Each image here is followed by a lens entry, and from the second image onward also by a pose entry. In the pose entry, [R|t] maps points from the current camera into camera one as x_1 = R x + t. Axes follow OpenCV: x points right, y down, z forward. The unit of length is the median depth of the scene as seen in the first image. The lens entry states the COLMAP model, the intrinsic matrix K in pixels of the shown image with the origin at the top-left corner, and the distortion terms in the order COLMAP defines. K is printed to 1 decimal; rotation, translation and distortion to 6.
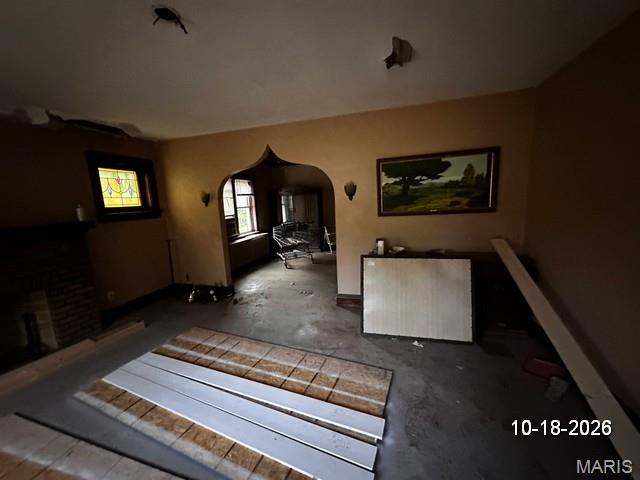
lens RADIAL K [[256.5, 0, 321.5], [0, 256.5, 239.4], [0, 0, 1]] dist [-0.001643, -0.000478]
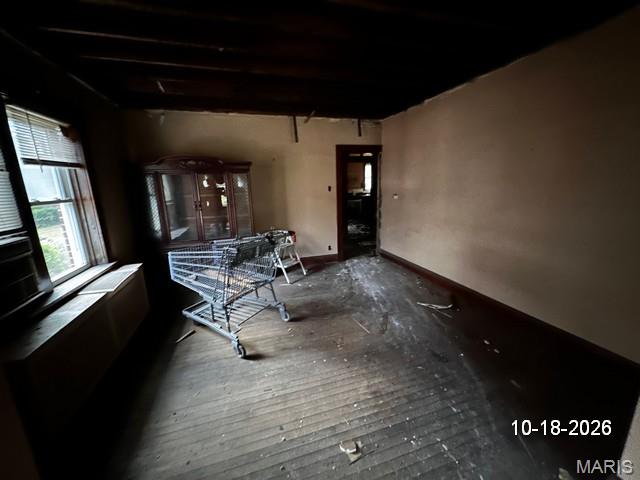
lens RADIAL K [[256.5, 0, 317.7], [0, 256.5, 241.0], [0, 0, 1]] dist [-0.001643, -0.000478]
pose [[0.844285, -0.096582, 0.527119, -0.188182], [0.071659, 0.995139, 0.067560, -0.069462], [-0.531081, -0.019267, 0.847102, 0.514416]]
